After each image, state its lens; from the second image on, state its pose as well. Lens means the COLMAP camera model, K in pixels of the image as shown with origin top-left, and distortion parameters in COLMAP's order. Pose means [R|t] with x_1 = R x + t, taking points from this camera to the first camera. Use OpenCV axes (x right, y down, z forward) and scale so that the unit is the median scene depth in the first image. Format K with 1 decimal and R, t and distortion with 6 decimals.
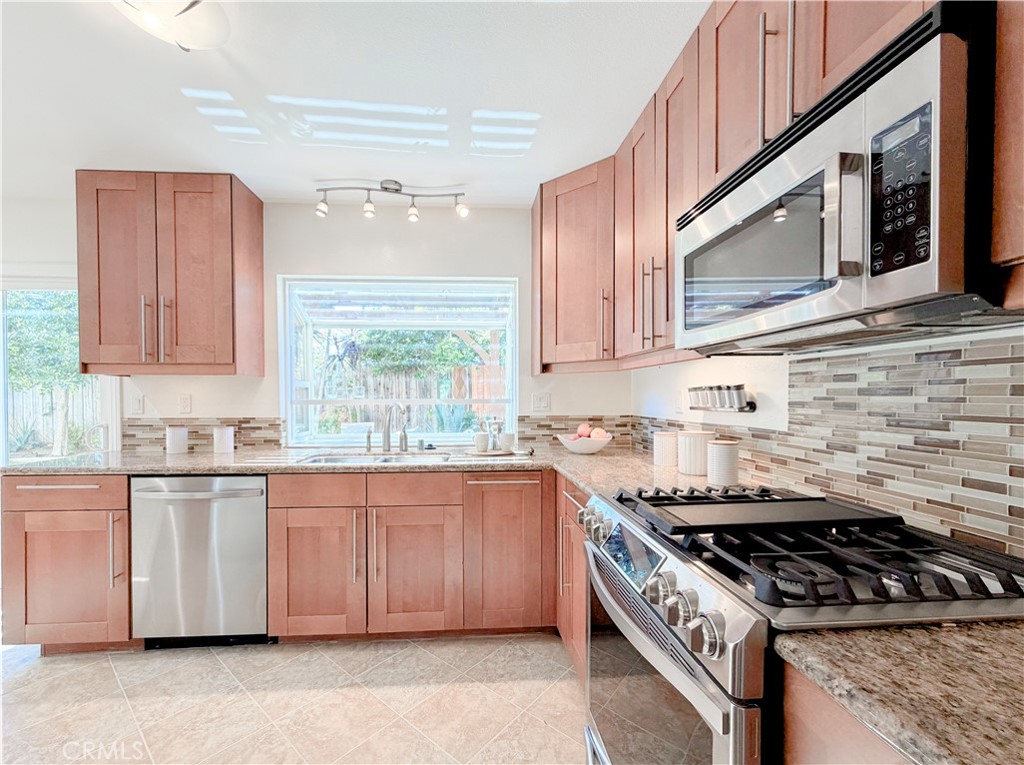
lens RADIAL K [[410.6, 0, 493.9], [0, 410.6, 402.8], [0, 0, 1]] dist [-0.000568, -0.000491]
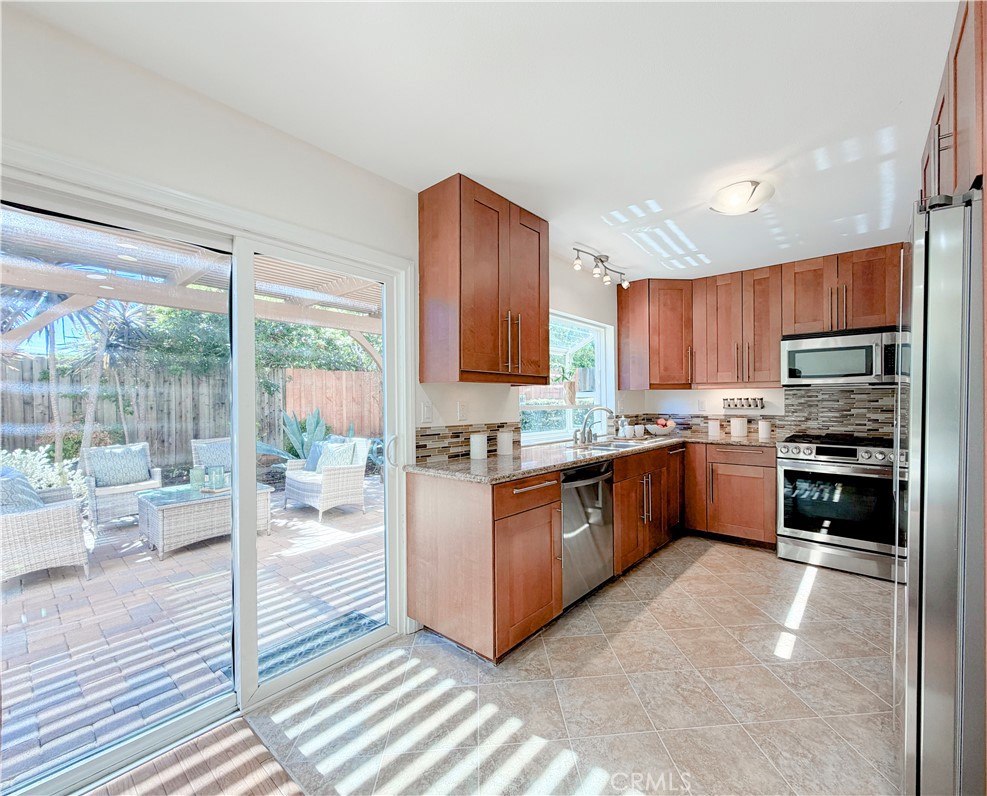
lens RADIAL K [[422.0, 0, 497.8], [0, 422.0, 401.1], [0, 0, 1]] dist [0.019253, -0.000189]
pose [[0.701685, -0.000381, 0.712487, -1.812884], [0.014831, 0.999791, -0.014072, -0.008685], [-0.712333, 0.020441, 0.701544, 0.256225]]
